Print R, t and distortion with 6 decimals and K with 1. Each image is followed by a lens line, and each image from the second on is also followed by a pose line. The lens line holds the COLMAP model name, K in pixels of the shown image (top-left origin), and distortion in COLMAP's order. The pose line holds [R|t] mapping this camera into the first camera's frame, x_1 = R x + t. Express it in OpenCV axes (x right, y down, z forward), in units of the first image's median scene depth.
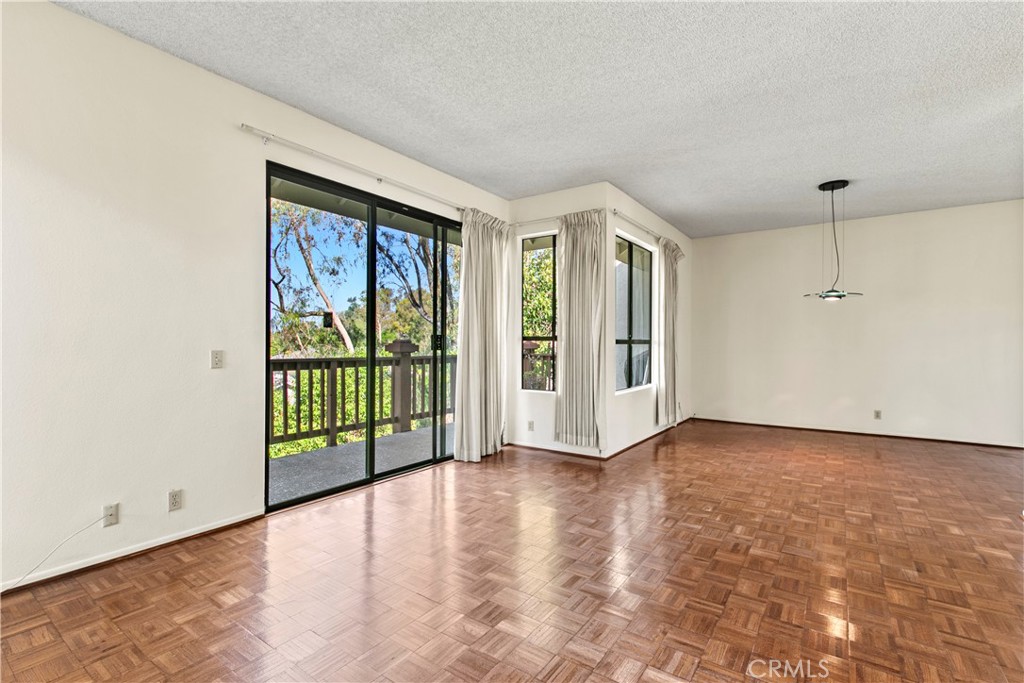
lens RADIAL K [[473.3, 0, 516.0], [0, 473.3, 343.4], [0, 0, 1]] dist [0.004588, 0.000272]
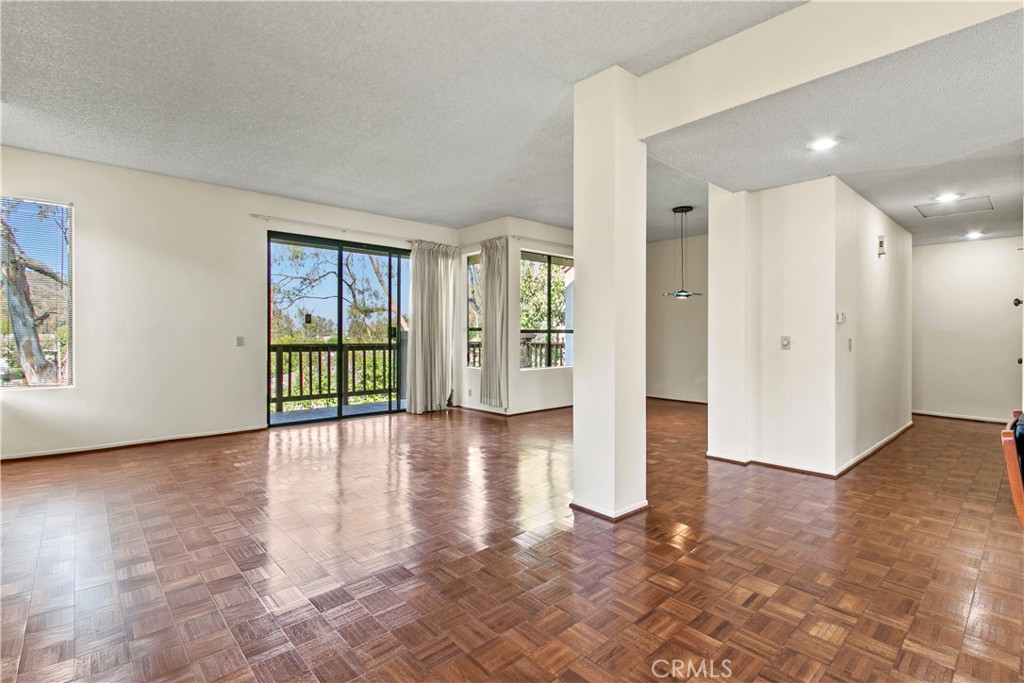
lens RADIAL K [[473.3, 0, 505.6], [0, 473.3, 337.9], [0, 0, 1]] dist [0.004588, 0.000272]
pose [[0.977142, -0.000262, -0.212590, 0.471693], [0.002046, 0.999965, 0.008171, 0.003856], [0.212580, -0.008419, 0.977107, -0.358202]]
